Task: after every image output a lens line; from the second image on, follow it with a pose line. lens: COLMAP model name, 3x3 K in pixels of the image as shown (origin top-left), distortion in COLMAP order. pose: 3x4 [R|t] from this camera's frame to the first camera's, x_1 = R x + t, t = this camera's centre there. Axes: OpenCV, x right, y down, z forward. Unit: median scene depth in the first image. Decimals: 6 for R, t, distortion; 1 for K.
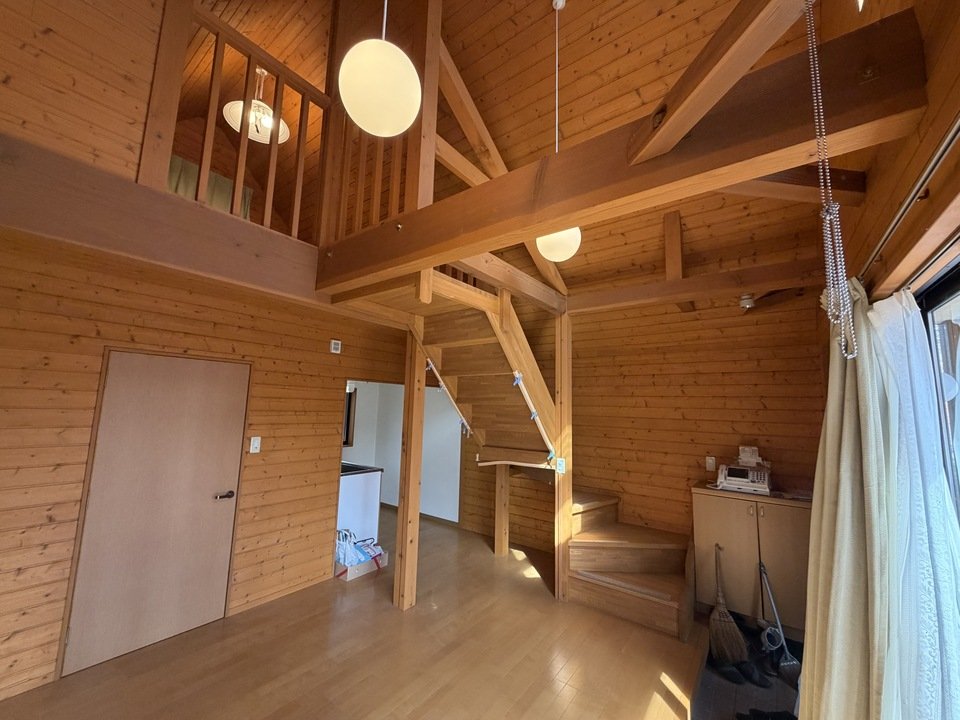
lens RADIAL K [[383.5, 0, 478.1], [0, 383.5, 356.0], [0, 0, 1]] dist [0.001810, 0.000565]
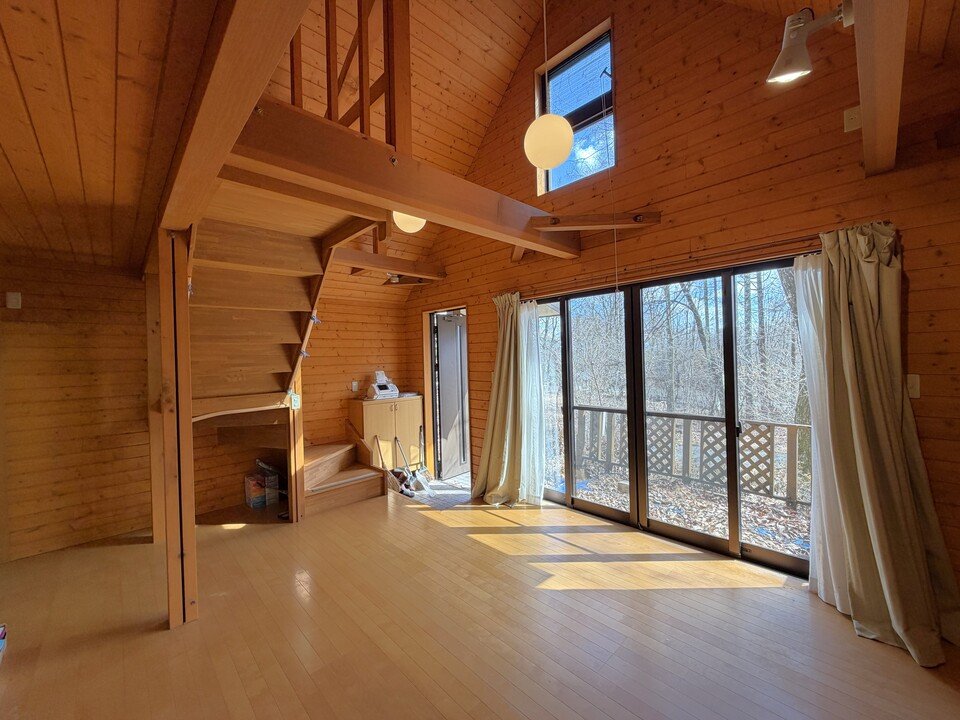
lens RADIAL K [[383.5, 0, 477.0], [0, 383.5, 359.0], [0, 0, 1]] dist [0.001810, 0.000565]
pose [[0.163779, -0.032572, 0.985959, -0.714837], [-0.103915, 0.993325, 0.050077, 0.063054], [-0.981009, -0.110658, 0.159301, 0.347318]]
